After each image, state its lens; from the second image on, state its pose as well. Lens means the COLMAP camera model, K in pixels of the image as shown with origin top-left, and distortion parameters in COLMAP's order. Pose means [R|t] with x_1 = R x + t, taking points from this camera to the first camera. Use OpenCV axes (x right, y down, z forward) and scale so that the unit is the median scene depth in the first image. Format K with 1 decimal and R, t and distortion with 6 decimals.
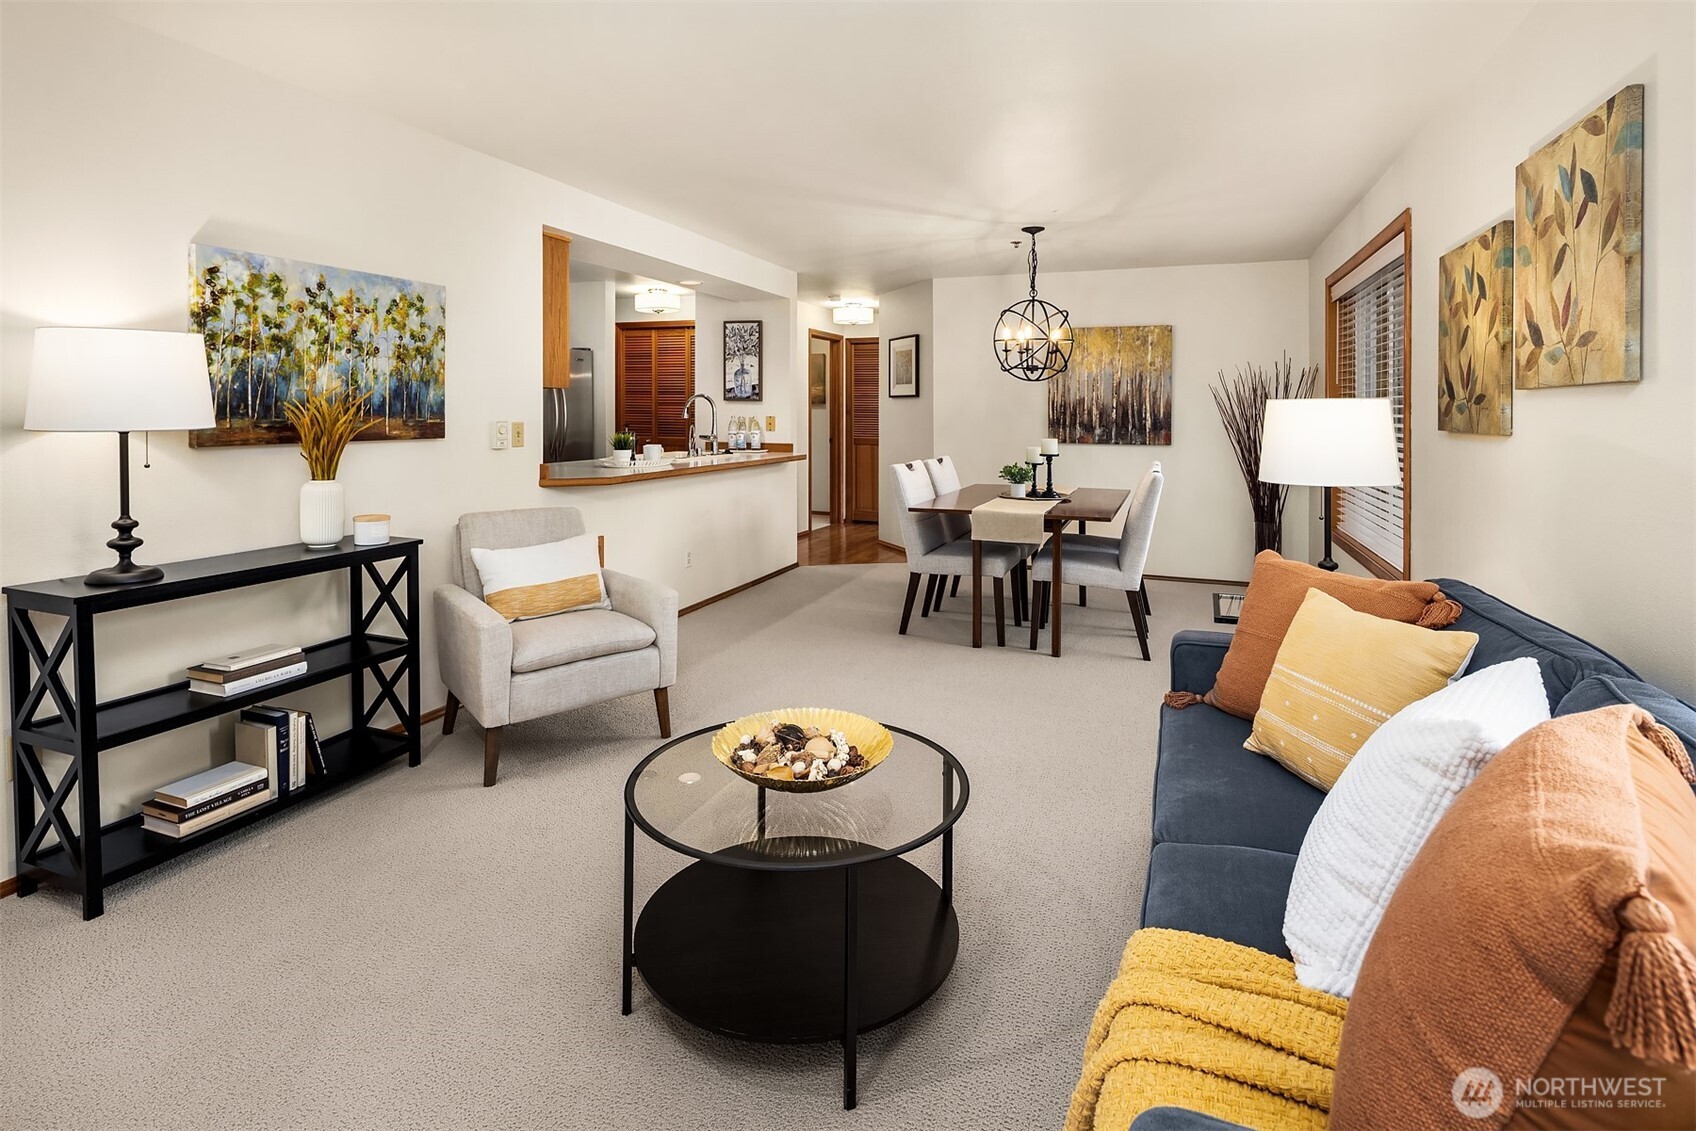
lens RADIAL K [[833.1, 0, 862.0], [0, 833.1, 425.3], [0, 0, 1]] dist [0.008927, -0.005508]
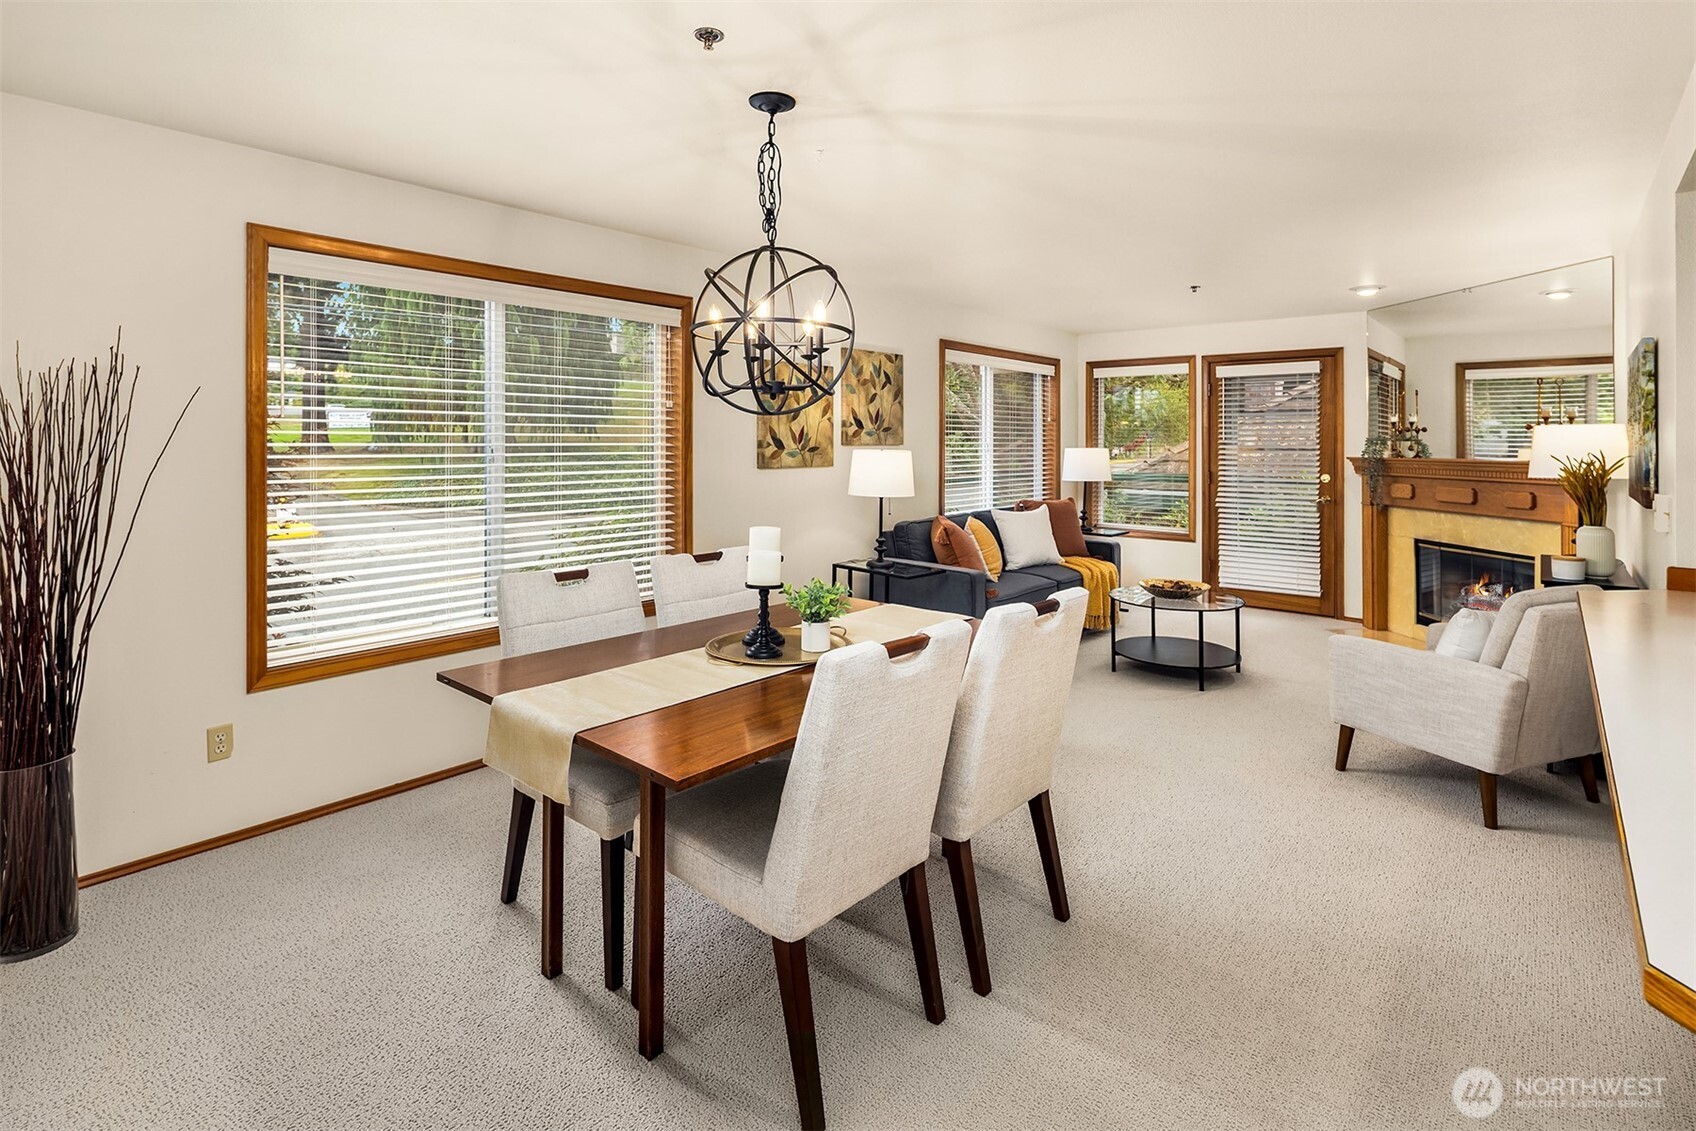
lens RADIAL K [[833.1, 0, 843.1], [0, 833.1, 433.5], [0, 0, 1]] dist [0.008927, -0.005508]
pose [[-0.939919, -0.010443, 0.341236, 0.001804], [-0.006144, 0.999888, 0.013676, -0.073313], [-0.341341, 0.010758, -0.939878, 2.195520]]
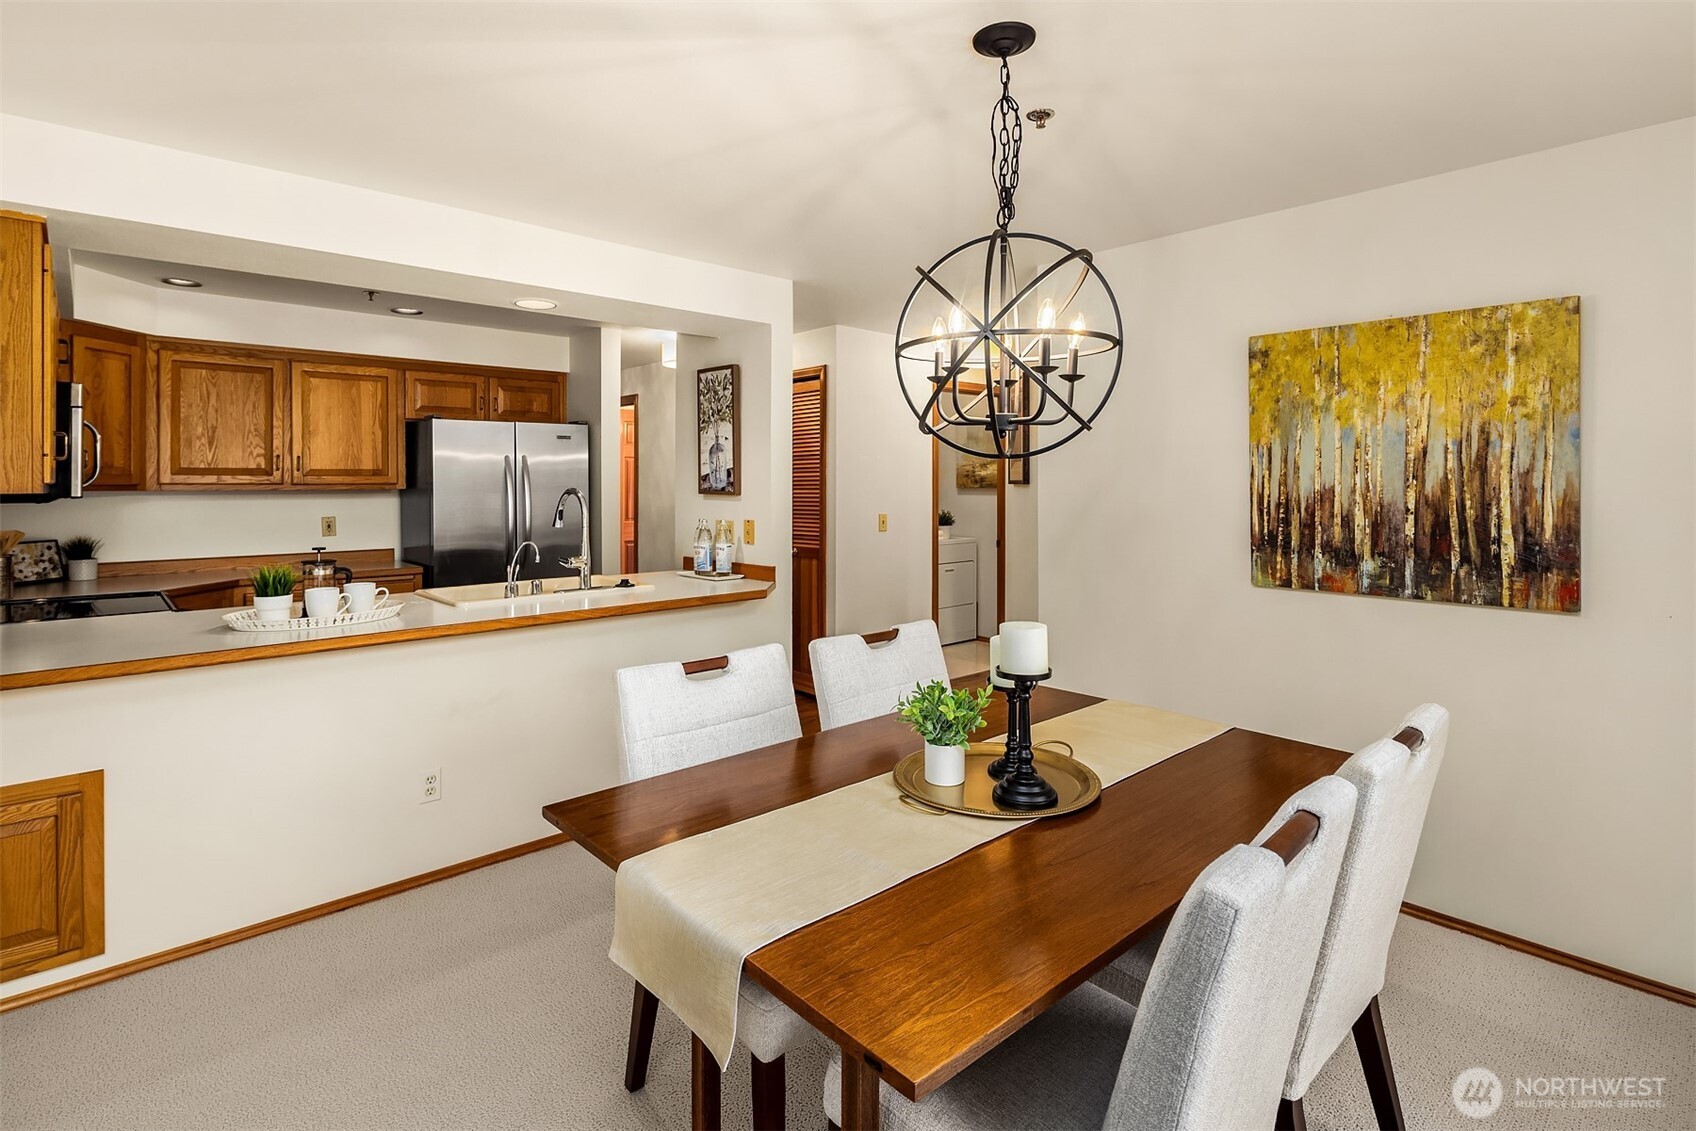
lens RADIAL K [[833.1, 0, 850.8], [0, 833.1, 496.1], [0, 0, 1]] dist [0.008927, -0.005508]
pose [[0.893716, -0.000757, -0.448632, 0.470263], [-0.000012, 0.999999, -0.001711, -0.055046], [0.448633, 0.001535, 0.893715, 0.982366]]
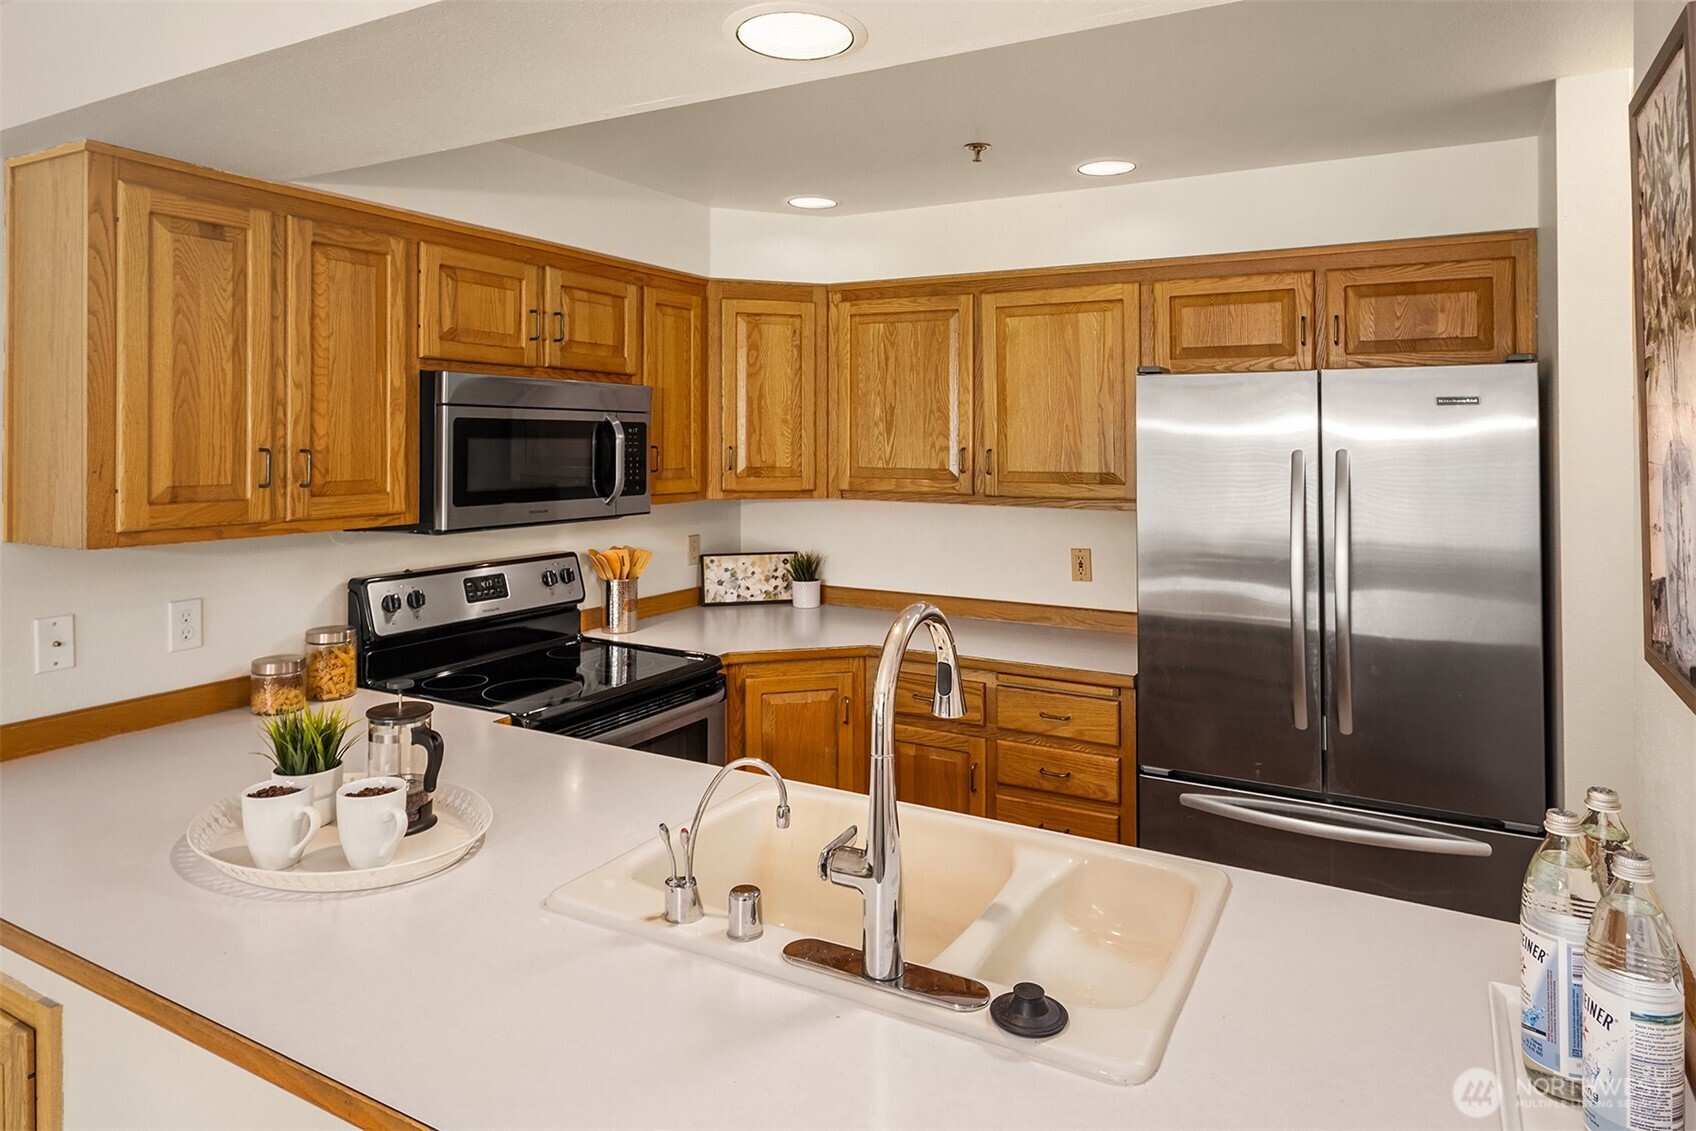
lens RADIAL K [[1017.9, 0, 885.7], [0, 1017.9, 436.7], [0, 0, 1]] dist [0.007180, 0.000552]
pose [[-0.132709, -0.005564, -0.991139, 0.062772], [-0.022895, 0.999735, -0.002547, -0.130555], [0.990891, 0.022354, -0.132801, 1.832390]]
